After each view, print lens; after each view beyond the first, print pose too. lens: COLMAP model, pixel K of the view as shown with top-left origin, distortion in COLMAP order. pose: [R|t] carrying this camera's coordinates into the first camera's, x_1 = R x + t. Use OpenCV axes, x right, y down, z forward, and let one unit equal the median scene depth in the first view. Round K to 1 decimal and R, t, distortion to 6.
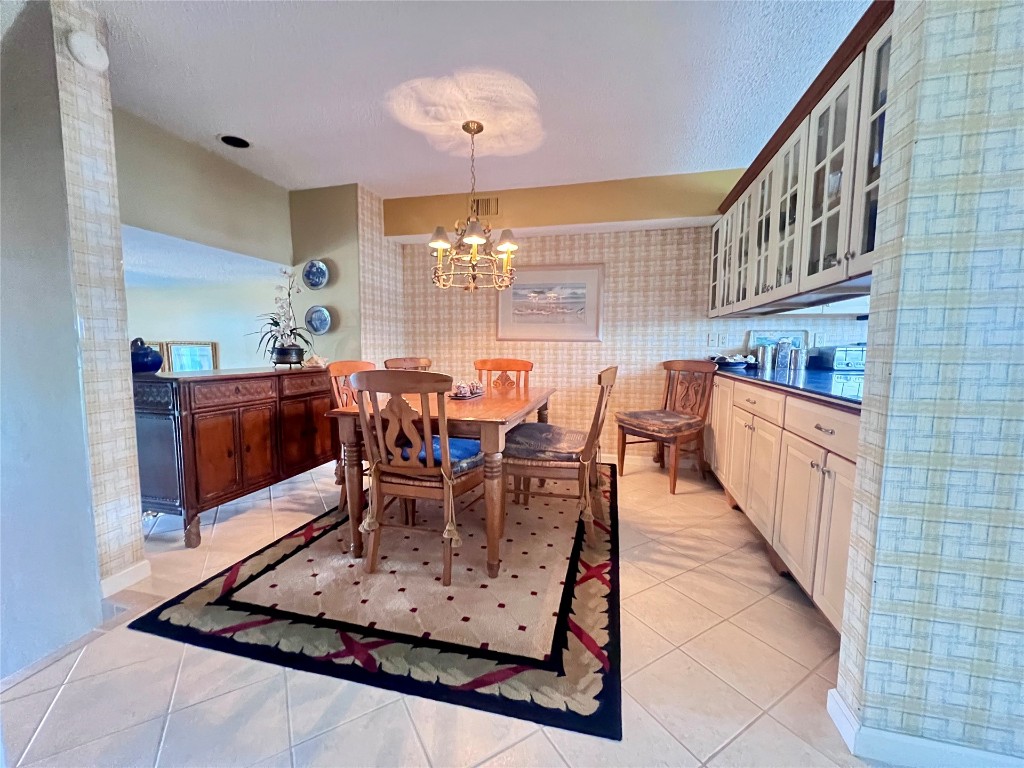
lens RADIAL K [[410.0, 0, 510.9], [0, 410.0, 386.3], [0, 0, 1]] dist [-0.000035, -0.000252]
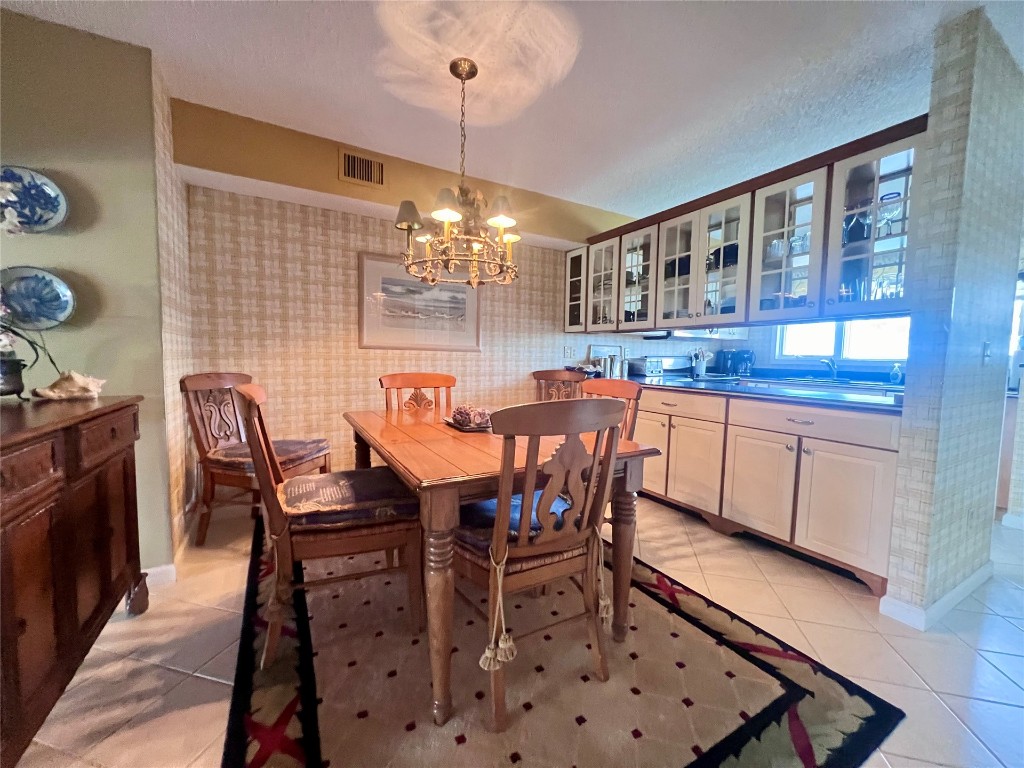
lens RADIAL K [[410.0, 0, 510.9], [0, 410.0, 386.3], [0, 0, 1]] dist [-0.000035, -0.000252]
pose [[0.721915, -0.043717, 0.690599, -0.446502], [0.054743, 0.998483, 0.005982, -0.037353], [-0.689813, 0.033487, 0.723213, 0.320822]]
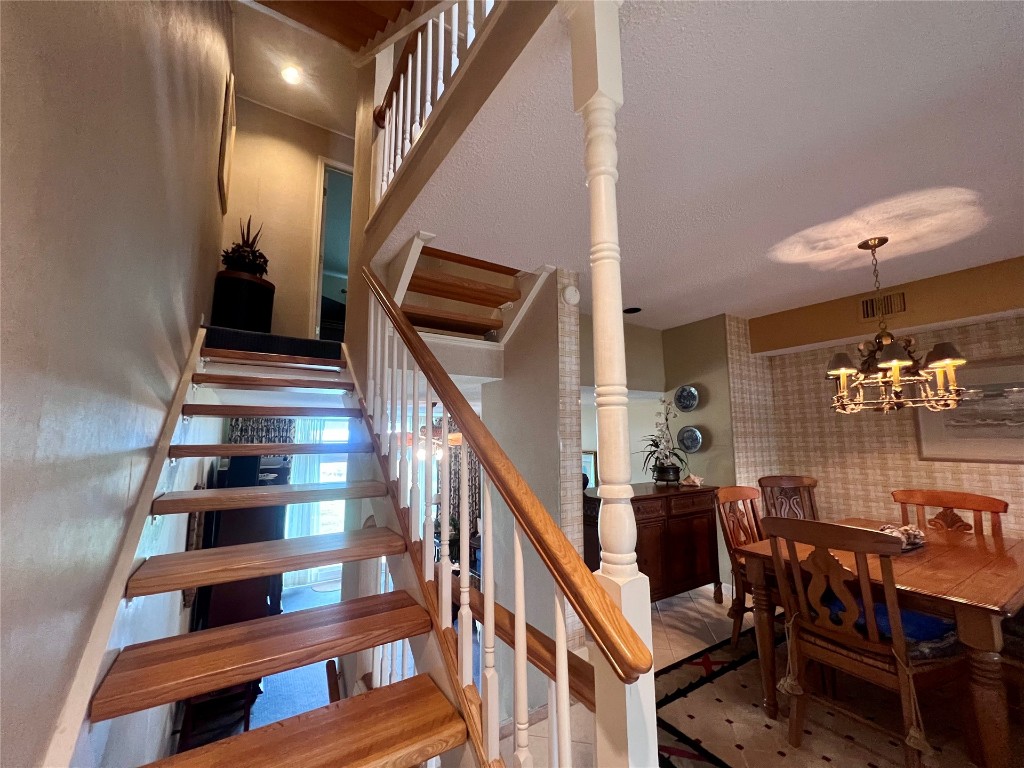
lens RADIAL K [[410.0, 0, 510.9], [0, 410.0, 386.3], [0, 0, 1]] dist [-0.000035, -0.000252]
pose [[0.723304, -0.094493, -0.684033, -0.063114], [-0.056543, 0.979162, -0.195051, -0.066234], [0.688210, 0.179759, 0.702889, -0.124880]]
